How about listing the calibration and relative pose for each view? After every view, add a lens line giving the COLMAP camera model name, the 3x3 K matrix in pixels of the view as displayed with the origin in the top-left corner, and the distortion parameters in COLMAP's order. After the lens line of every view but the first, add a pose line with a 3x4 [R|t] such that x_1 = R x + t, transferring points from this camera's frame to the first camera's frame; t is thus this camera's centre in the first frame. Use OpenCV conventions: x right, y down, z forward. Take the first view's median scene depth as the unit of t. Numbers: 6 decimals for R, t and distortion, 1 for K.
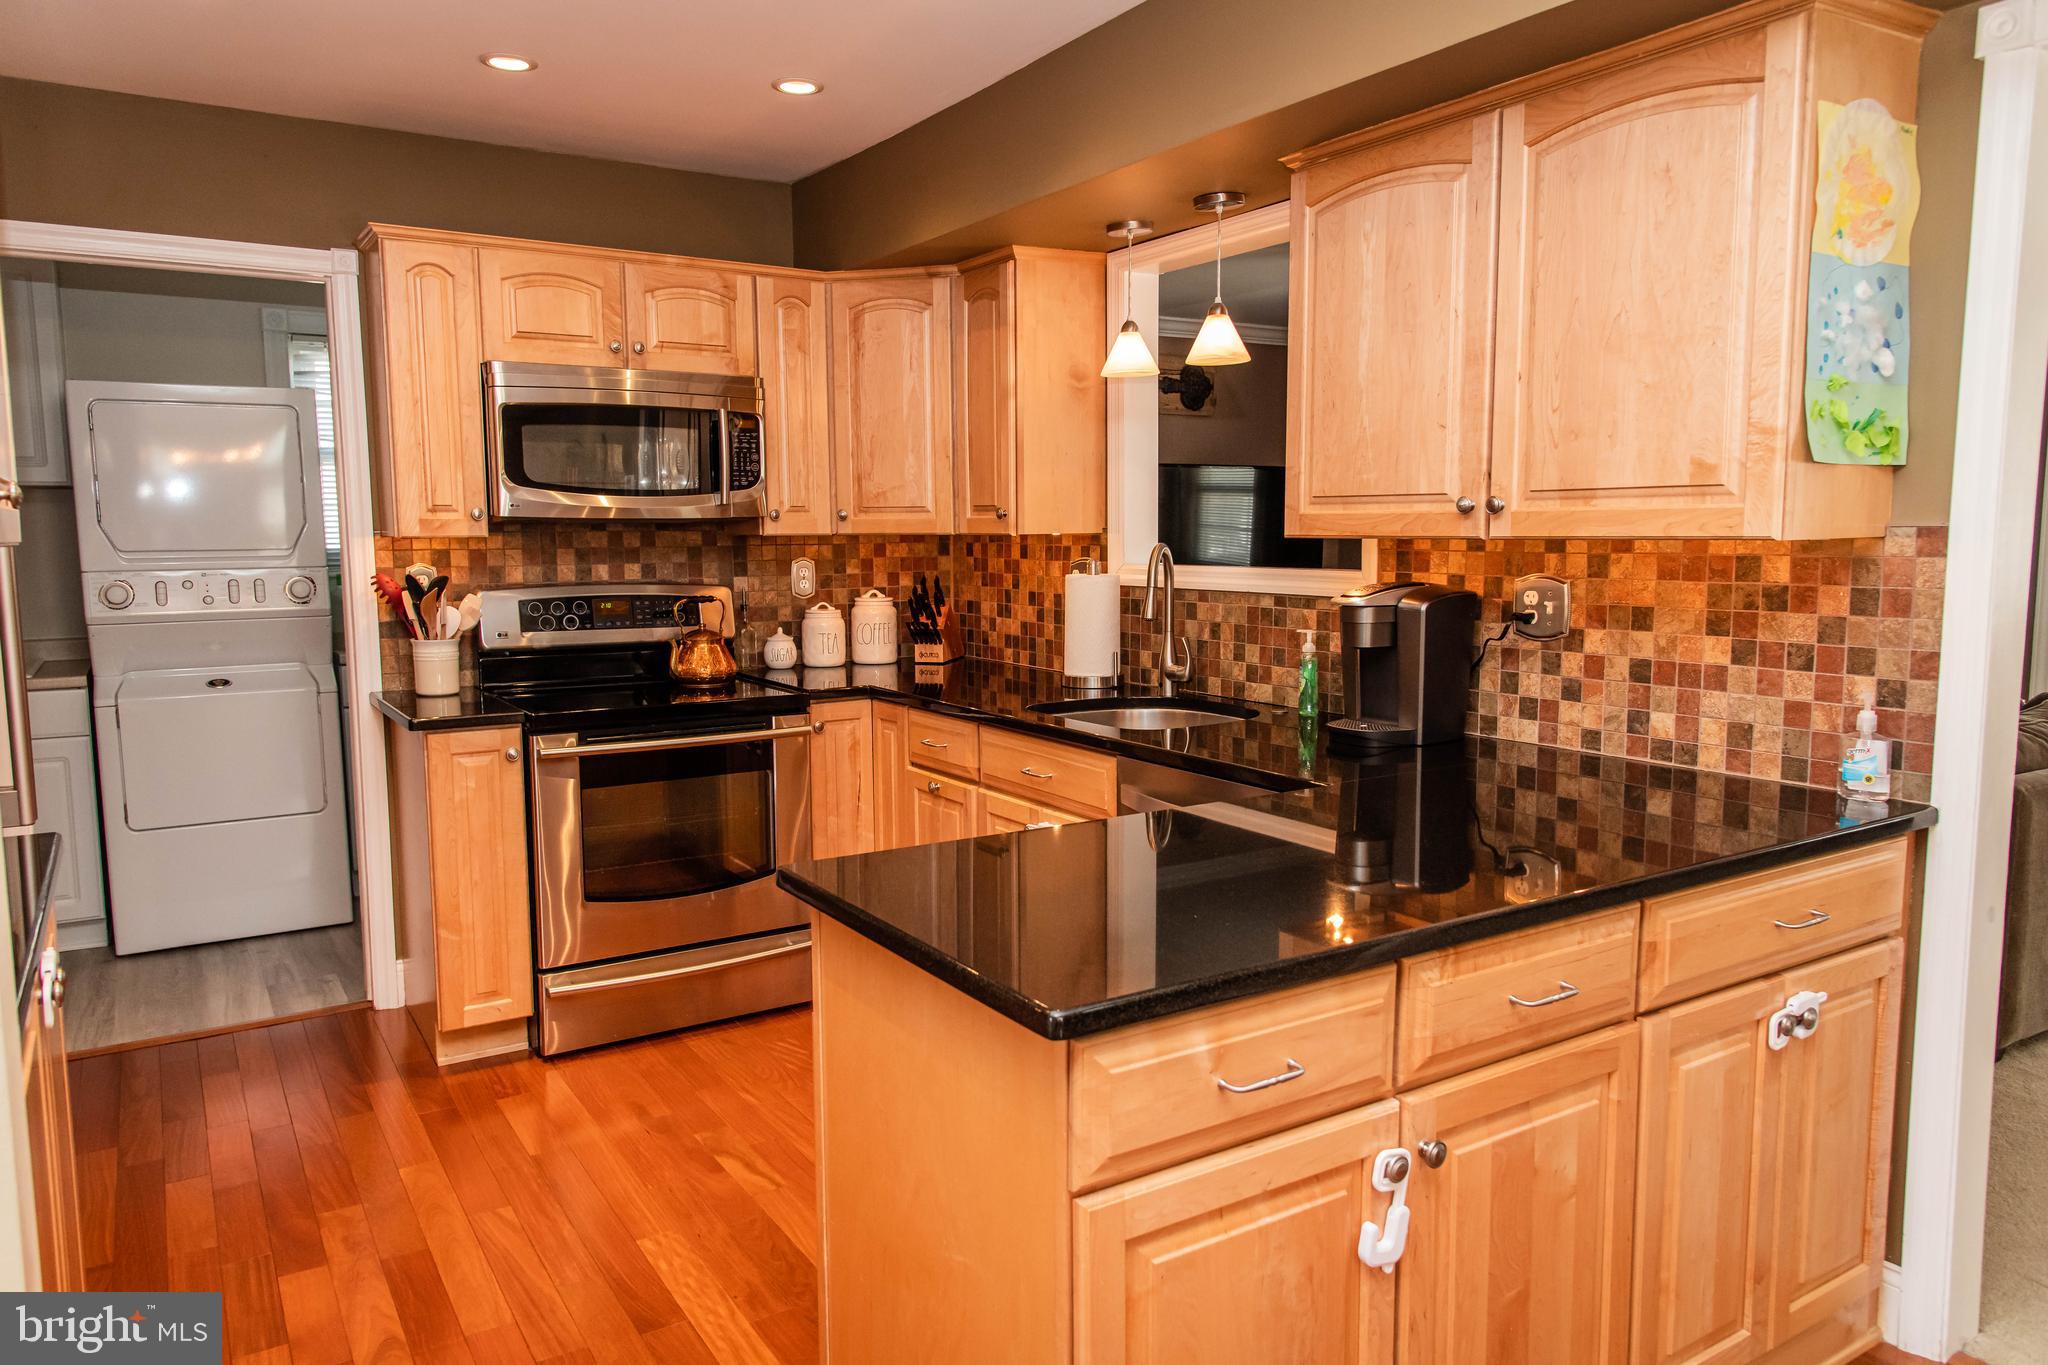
lens RADIAL K [[1368.4, 0, 1025.1], [0, 1368.4, 676.1], [0, 0, 1]] dist [0.014961, -0.017152]
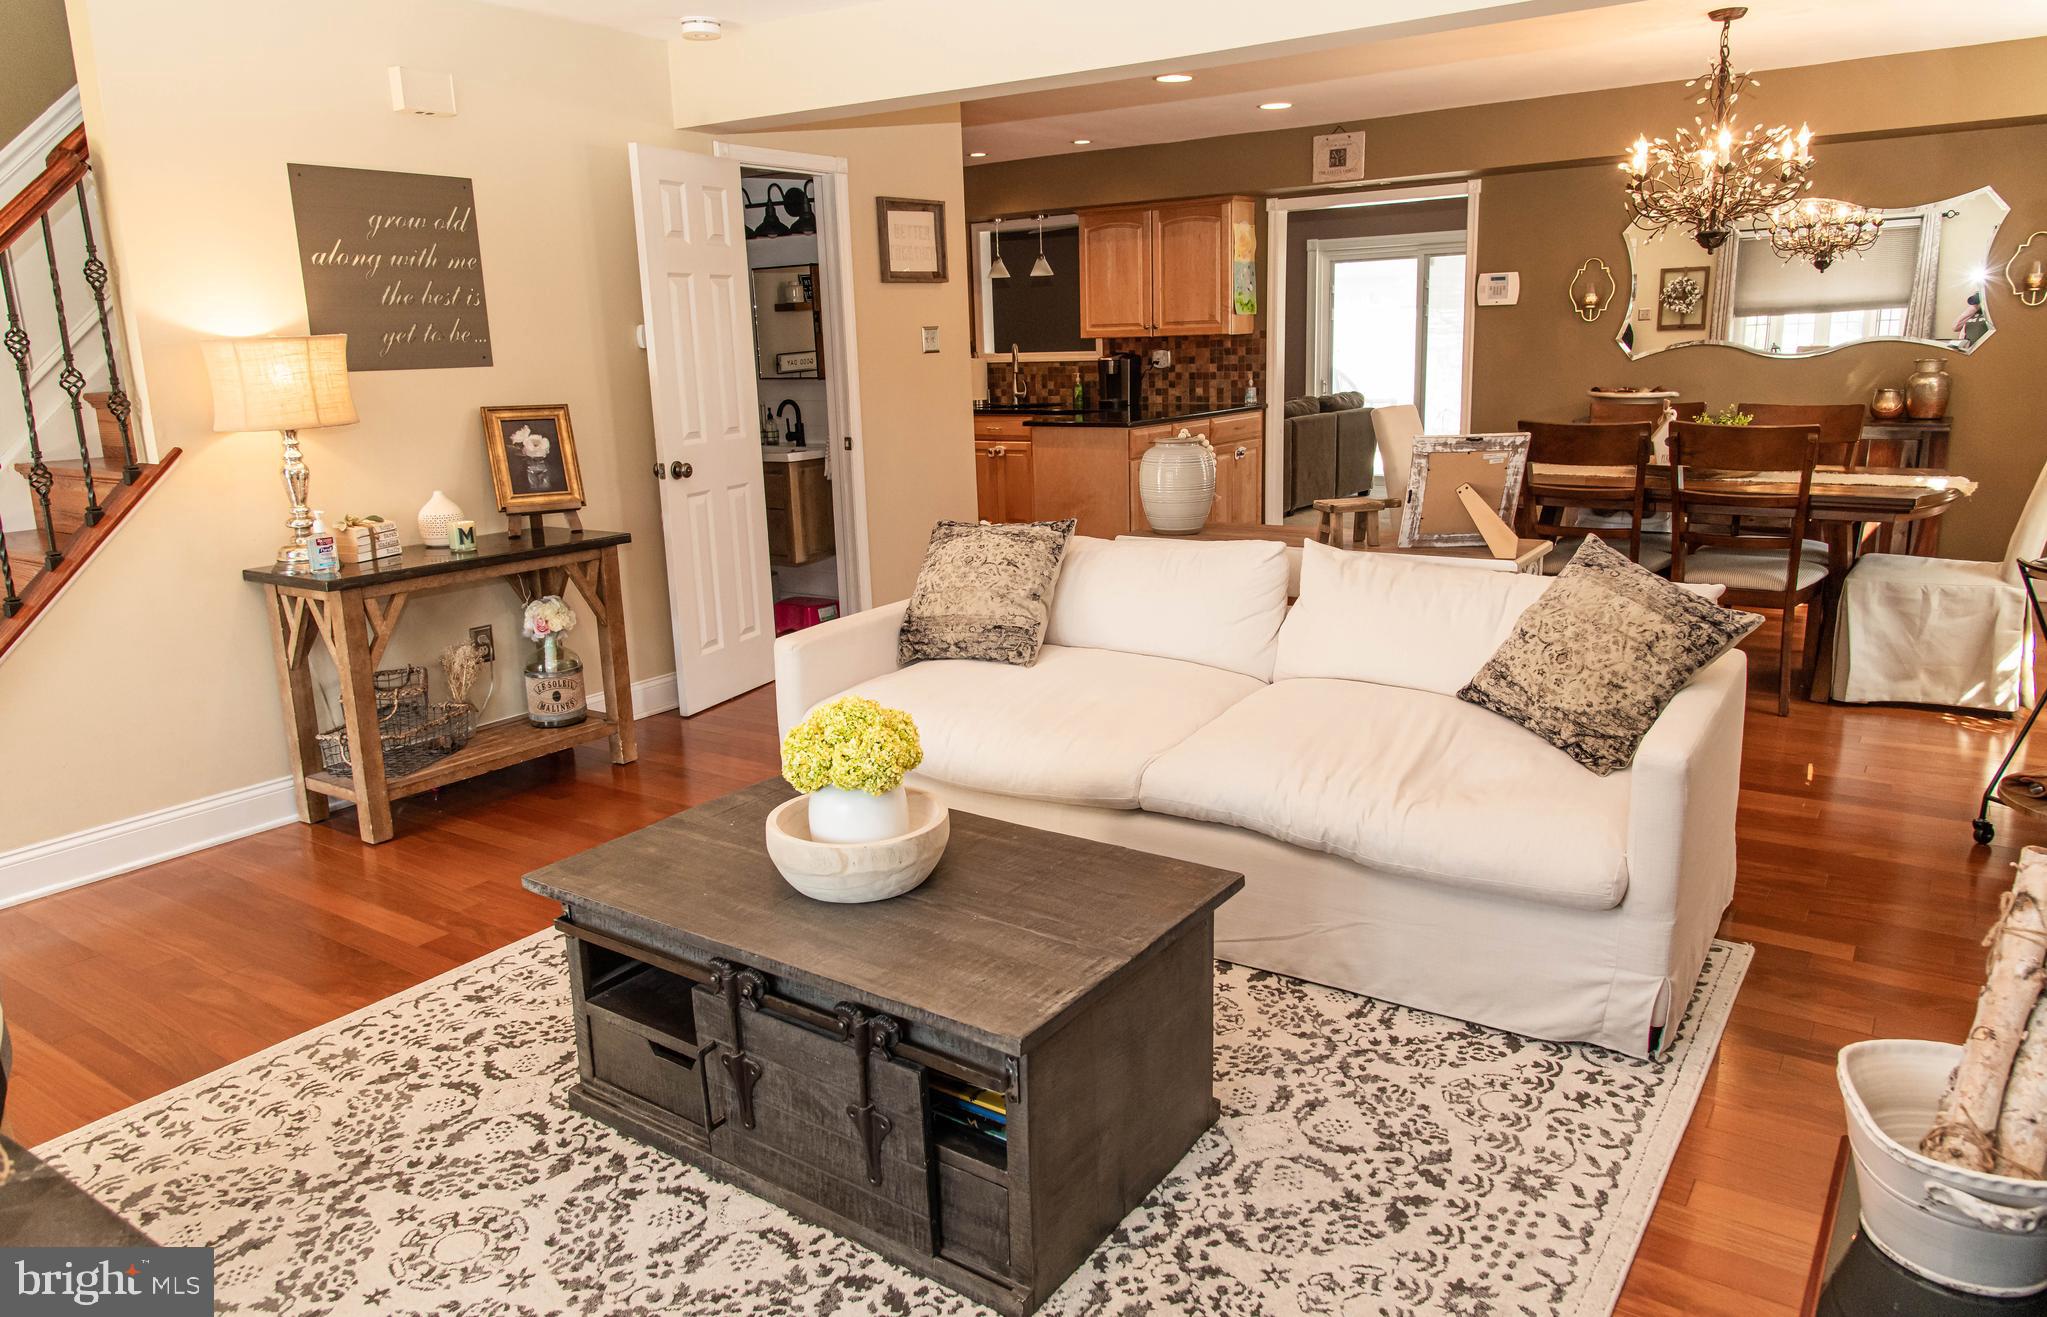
lens RADIAL K [[1371.2, 0, 1021.4], [0, 1371.2, 651.8], [0, 0, 1]] dist [0.002387, -0.003582]
pose [[0.922261, -0.110805, 0.370348, -1.089090], [0.068811, 0.989795, 0.124782, 0.187837], [-0.380395, -0.089597, 0.920474, -1.728514]]
